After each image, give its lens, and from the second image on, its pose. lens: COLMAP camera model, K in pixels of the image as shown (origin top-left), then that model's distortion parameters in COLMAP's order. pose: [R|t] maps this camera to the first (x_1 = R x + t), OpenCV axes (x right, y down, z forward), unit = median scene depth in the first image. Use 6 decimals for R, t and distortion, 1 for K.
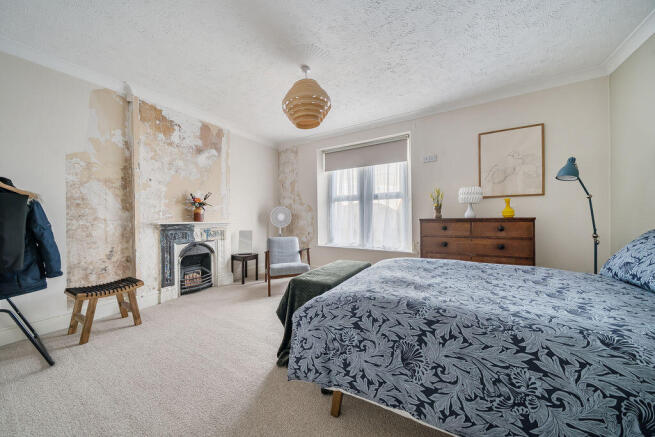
lens RADIAL K [[218.0, 0, 327.6], [0, 218.0, 220.0], [0, 0, 1]] dist [-0.001841, -0.000105]
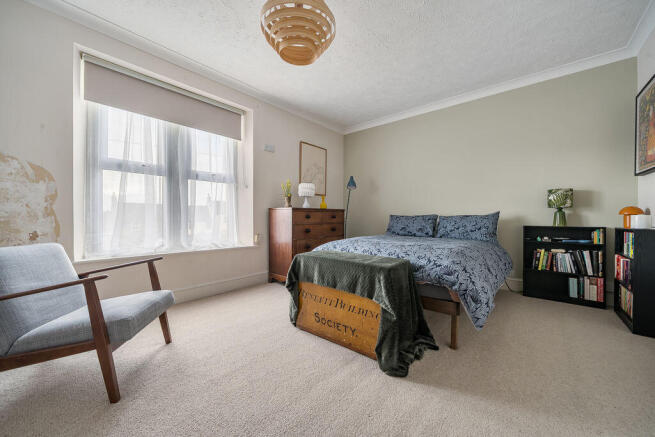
lens RADIAL K [[242.7, 0, 327.7], [0, 242.7, 214.1], [0, 0, 1]] dist [0.001695, 0.000010]
pose [[0.169595, 0.006081, 0.985495, -0.560936], [-0.012326, 0.999916, -0.004048, 0.021208], [-0.985437, -0.011461, 0.169656, 0.530738]]
